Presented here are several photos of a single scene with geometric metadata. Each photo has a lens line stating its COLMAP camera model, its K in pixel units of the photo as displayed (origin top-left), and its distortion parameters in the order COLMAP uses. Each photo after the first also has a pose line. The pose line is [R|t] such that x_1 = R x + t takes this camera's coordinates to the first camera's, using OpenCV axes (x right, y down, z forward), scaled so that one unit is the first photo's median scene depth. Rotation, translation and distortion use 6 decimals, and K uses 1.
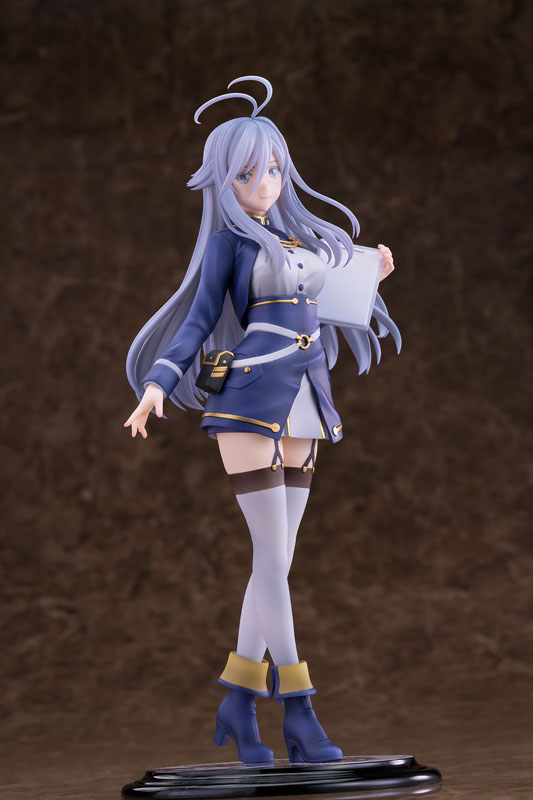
lens RADIAL K [[2938.7, 0, 269.5], [0, 2938.7, 400.3], [0, 0, 1]] dist [0.331327, 0.000000]
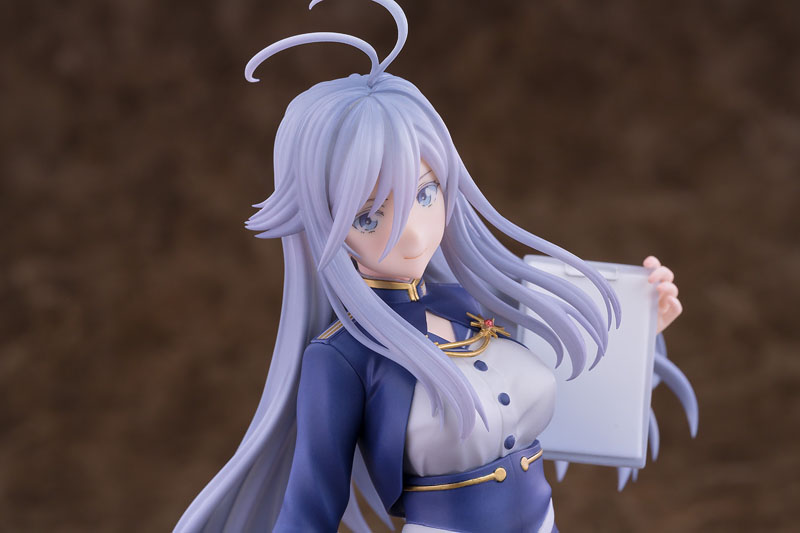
lens RADIAL K [[3583.6, 0, 399.9], [0, 3583.6, 266.9], [0, 0, 1]] dist [-0.243244, 0.000000]
pose [[0.994670, -0.102032, 0.014841, -0.012650], [0.094657, 0.960718, 0.260886, -0.217404], [-0.040877, -0.258090, 0.965256, 0.441565]]
